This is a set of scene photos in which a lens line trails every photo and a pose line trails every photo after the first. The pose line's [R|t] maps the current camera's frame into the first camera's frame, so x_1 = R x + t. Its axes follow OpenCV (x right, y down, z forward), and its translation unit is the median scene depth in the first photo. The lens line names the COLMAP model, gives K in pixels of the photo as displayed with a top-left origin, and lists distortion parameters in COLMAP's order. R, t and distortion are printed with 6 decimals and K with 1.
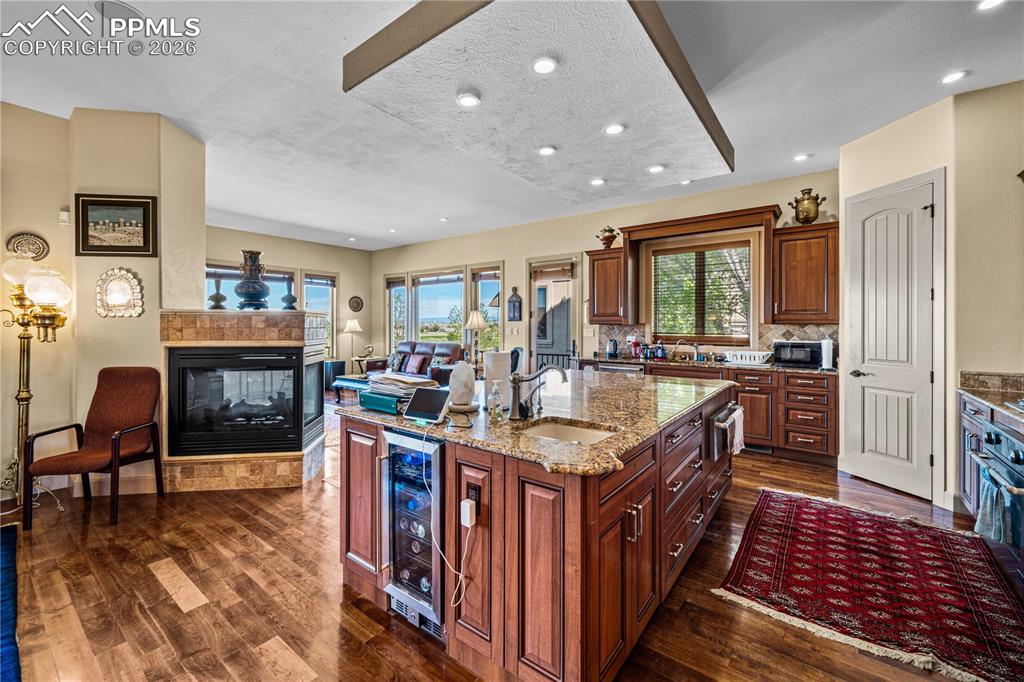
lens RADIAL K [[413.2, 0, 502.8], [0, 413.2, 331.4], [0, 0, 1]] dist [0.002294, -0.000090]
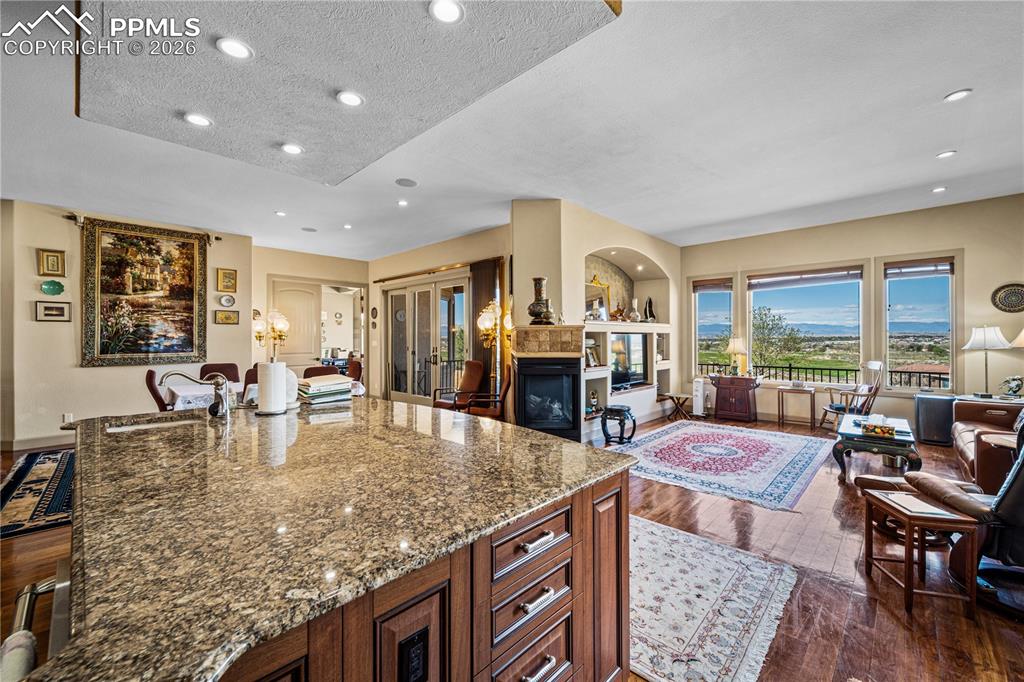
lens RADIAL K [[411.5, 0, 509.0], [0, 411.5, 337.5], [0, 0, 1]] dist [0.001550, -0.000545]
pose [[-0.108577, -0.002118, -0.994086, 0.422479], [-0.014286, 0.999898, -0.000571, -0.009701], [0.993985, 0.014140, -0.108596, 0.717434]]
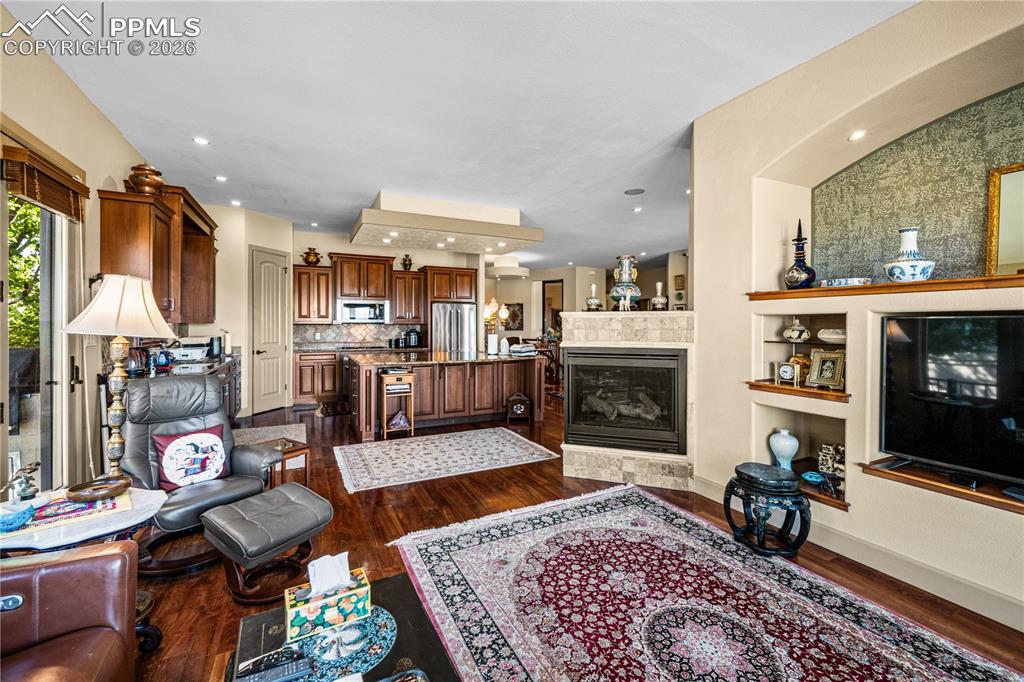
lens RADIAL K [[413.2, 0, 502.8], [0, 413.2, 331.4], [0, 0, 1]] dist [0.002294, -0.000090]
pose [[-0.895352, -0.011584, 0.445208, -0.545385], [0.003209, 0.999468, 0.032459, -0.024363], [-0.445347, 0.030490, -0.894839, 1.435567]]
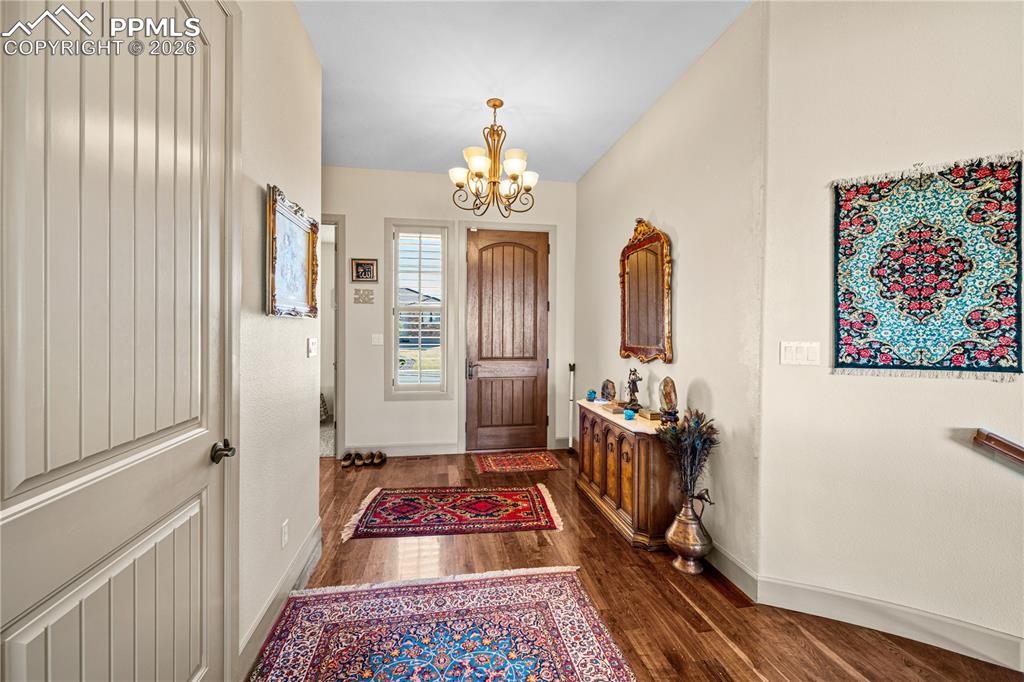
lens RADIAL K [[413.2, 0, 502.8], [0, 413.2, 331.4], [0, 0, 1]] dist [0.002294, -0.000090]
pose [[-0.735946, -0.009033, 0.676980, 0.527942], [0.002992, 0.999858, 0.016593, 0.011006], [-0.677033, 0.014237, -0.735815, -0.352603]]
